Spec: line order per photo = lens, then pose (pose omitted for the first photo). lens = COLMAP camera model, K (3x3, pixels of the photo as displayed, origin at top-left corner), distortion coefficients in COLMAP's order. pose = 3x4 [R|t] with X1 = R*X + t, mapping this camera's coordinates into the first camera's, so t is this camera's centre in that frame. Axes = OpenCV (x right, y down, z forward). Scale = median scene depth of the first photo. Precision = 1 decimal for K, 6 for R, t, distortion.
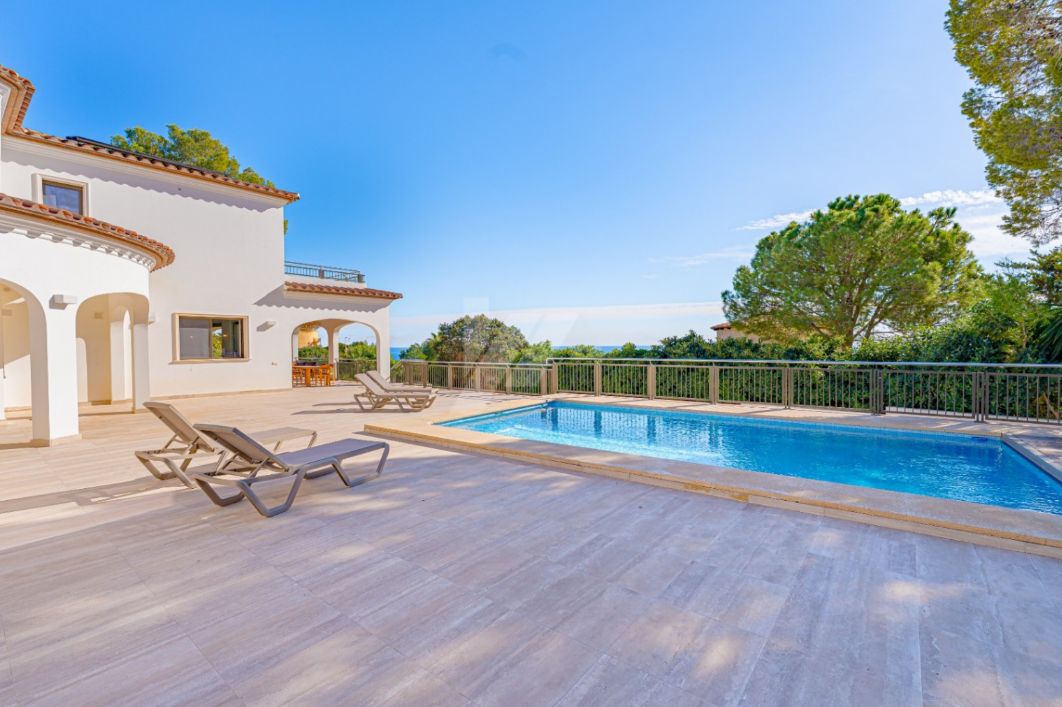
lens RADIAL K [[465.9, 0, 532.4], [0, 465.9, 355.4], [0, 0, 1]] dist [0.003311, 0.000067]
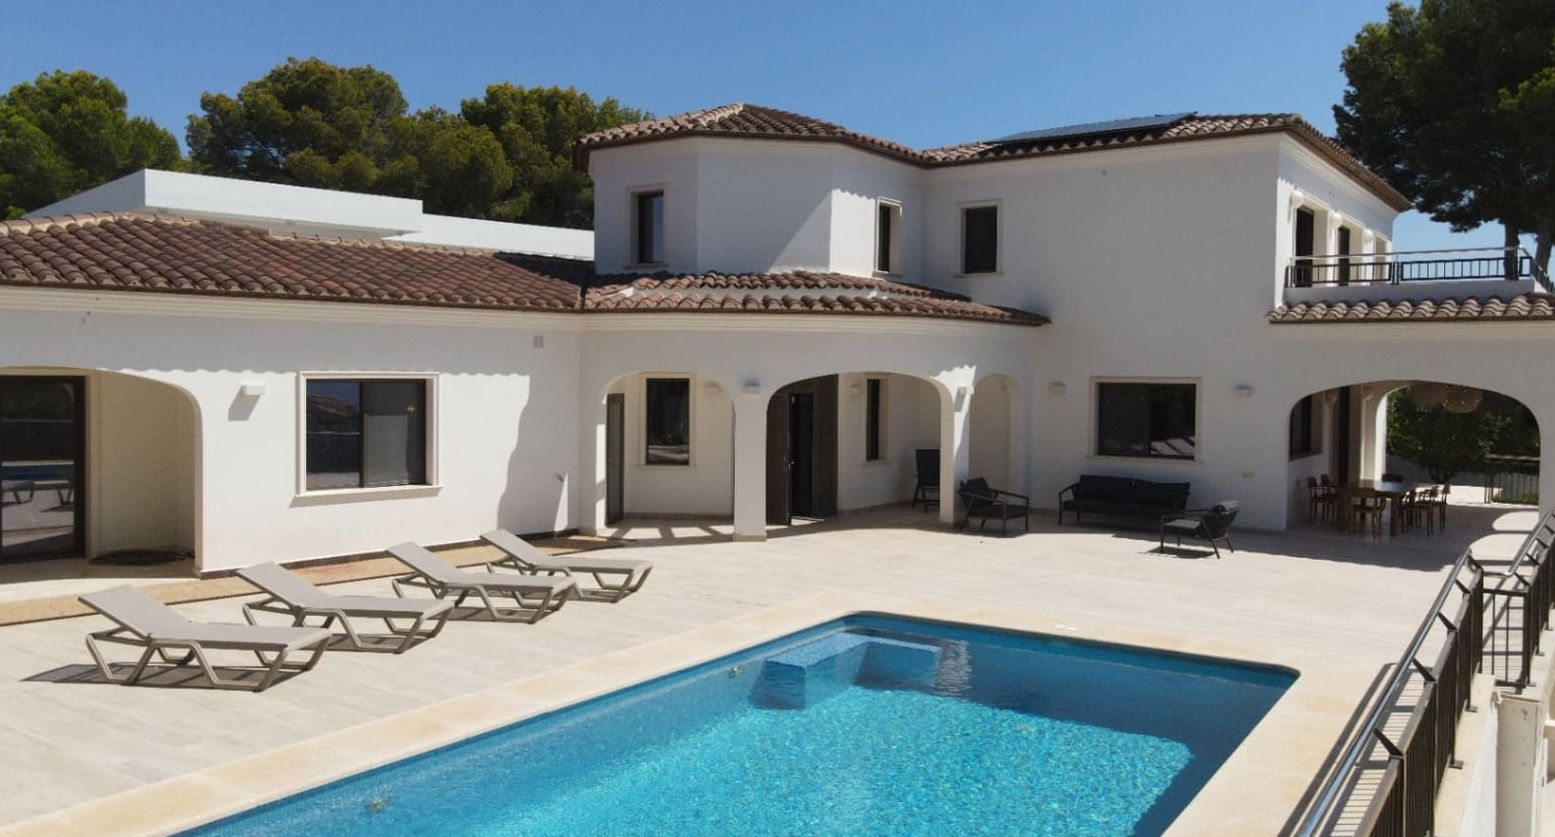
lens RADIAL K [[1178.6, 0, 786.5], [0, 1178.6, 404.8], [0, 0, 1]] dist [0.030982, -0.001893]
pose [[0.052965, 0.041141, -0.997749, 0.571987], [-0.033653, 0.998657, 0.039392, -0.075751], [0.998029, 0.031491, 0.054278, 0.382062]]
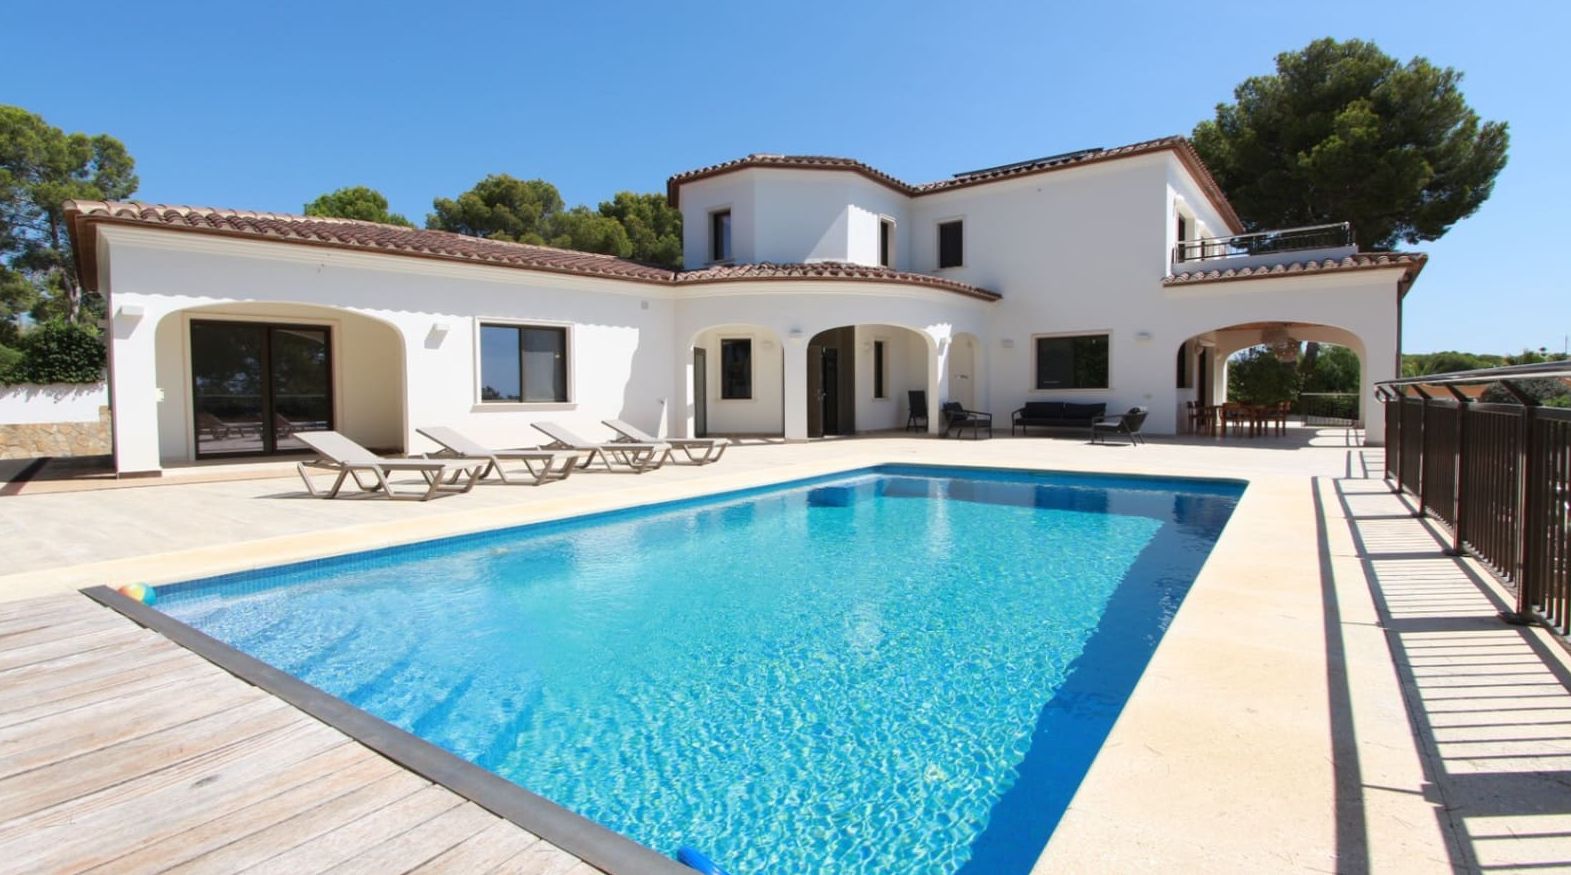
lens RADIAL K [[738.4, 0, 785.0], [0, 738.4, 425.0], [0, 0, 1]] dist [0.000230, -0.002294]
pose [[0.022437, 0.052109, -0.998389, 0.459957], [-0.017142, 0.998514, 0.051731, 0.011419], [0.999601, 0.015953, 0.023297, 0.375174]]
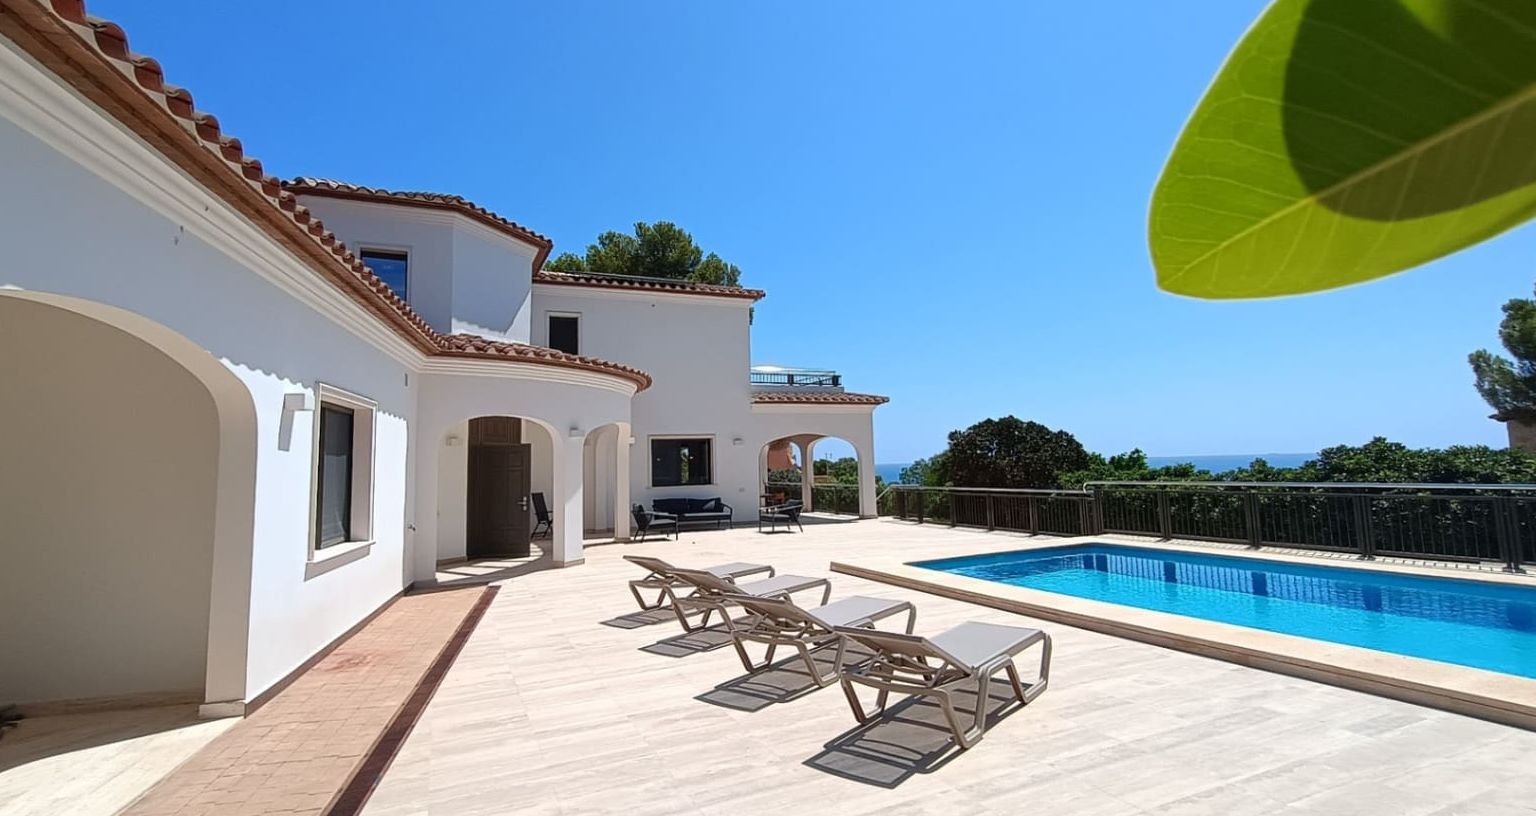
lens RADIAL K [[725.9, 0, 759.8], [0, 725.9, 402.8], [0, 0, 1]] dist [-0.001751, -0.001335]
pose [[0.887085, -0.056795, -0.458099, 0.075997], [0.011299, 0.994776, -0.101453, -0.005478], [0.461468, 0.084821, 0.883093, -0.135800]]
